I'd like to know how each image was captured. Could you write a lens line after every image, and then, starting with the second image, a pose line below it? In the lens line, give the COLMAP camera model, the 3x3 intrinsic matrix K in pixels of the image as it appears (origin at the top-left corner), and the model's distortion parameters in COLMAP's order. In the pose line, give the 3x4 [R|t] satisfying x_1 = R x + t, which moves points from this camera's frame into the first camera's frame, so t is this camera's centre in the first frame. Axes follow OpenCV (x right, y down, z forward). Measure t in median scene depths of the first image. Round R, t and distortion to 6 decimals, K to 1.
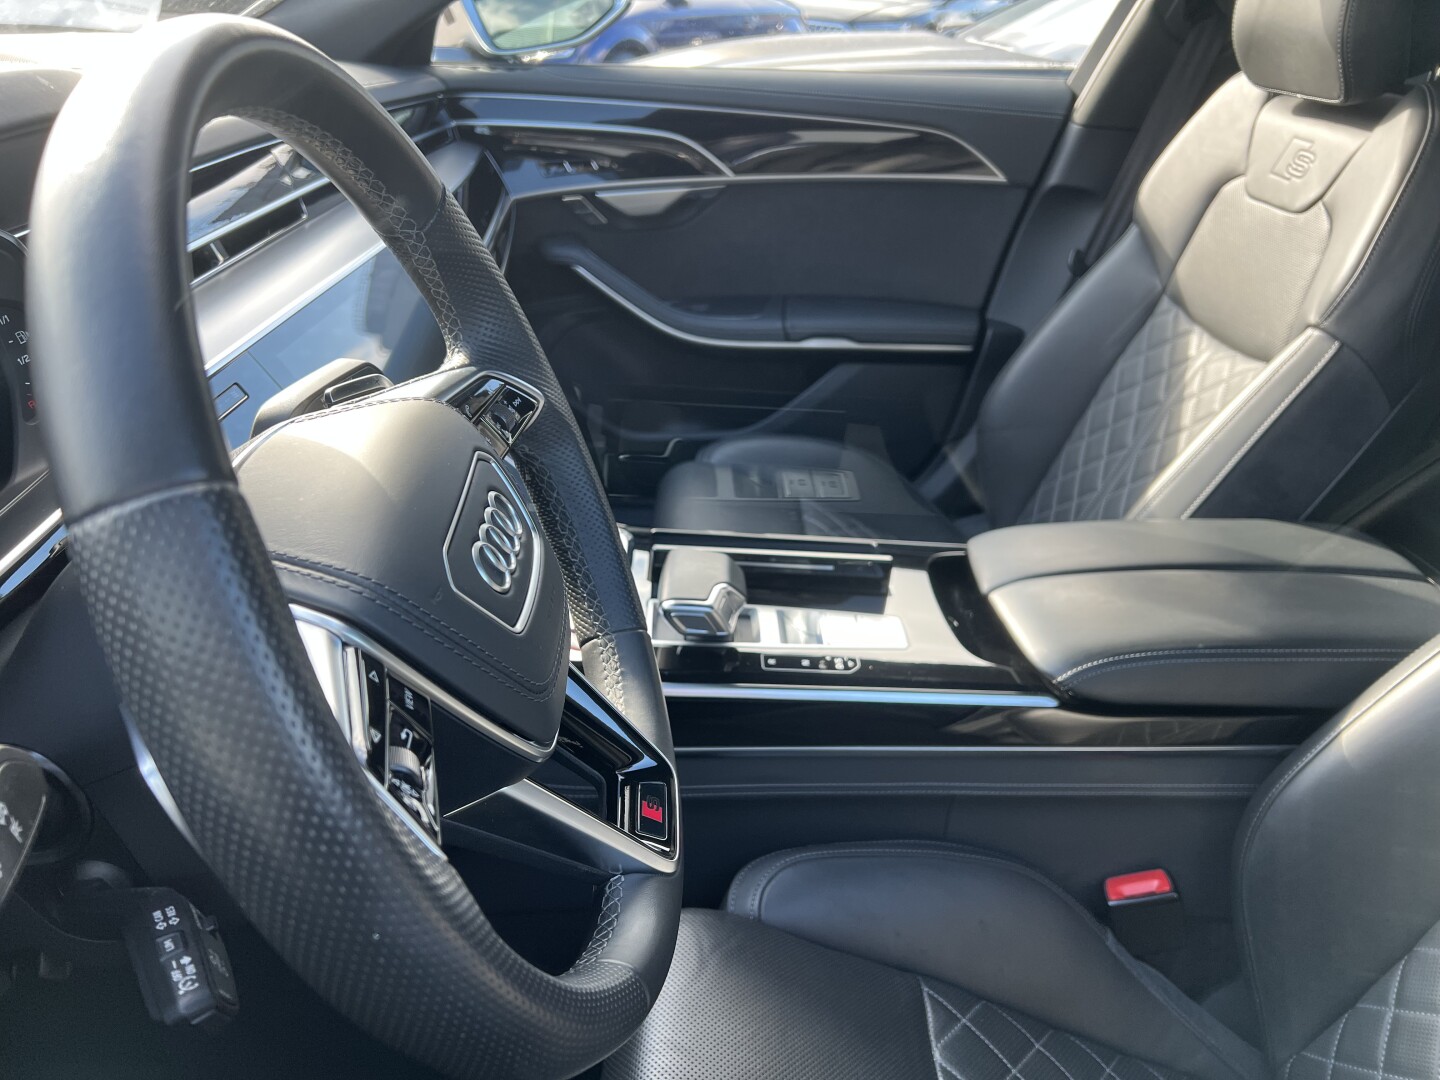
lens RADIAL K [[1080.4, 0, 722.0], [0, 1080.4, 539.3], [0, 0, 1]] dist [0.054667, -0.061789]
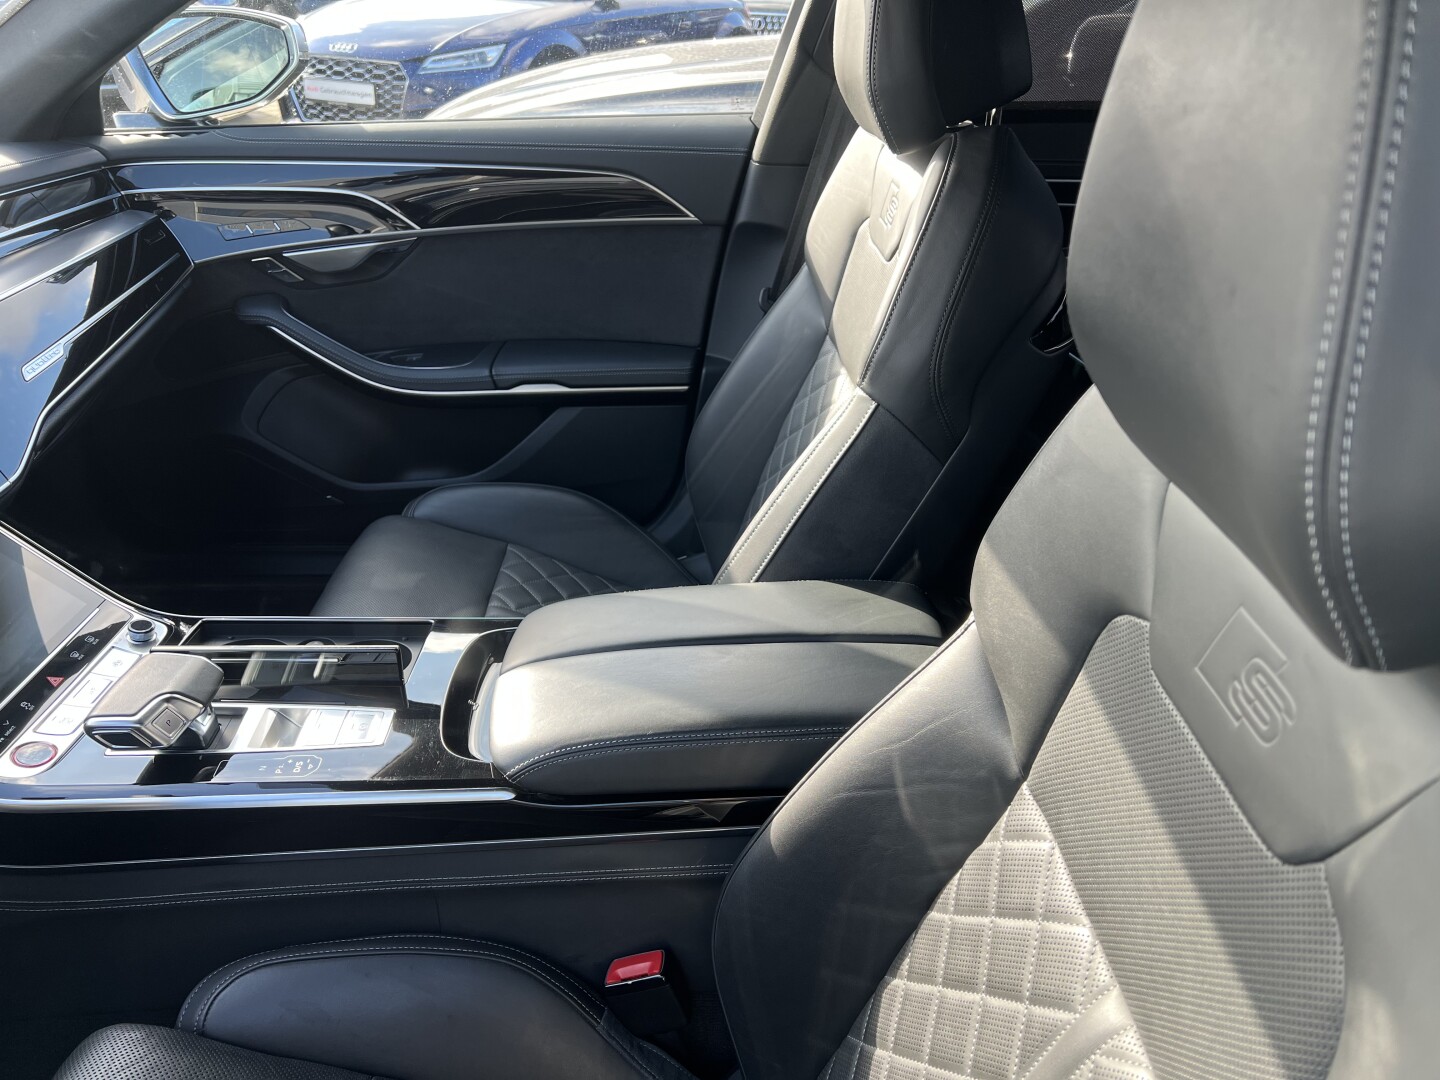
lens RADIAL K [[1080.4, 0, 717.1], [0, 1080.4, 540.7], [0, 0, 1]] dist [0.054667, -0.061789]
pose [[0.998653, -0.041384, -0.031292, 0.302764], [0.041771, 0.999057, 0.011807, -0.048892], [0.030774, -0.013098, 0.999441, 0.007746]]
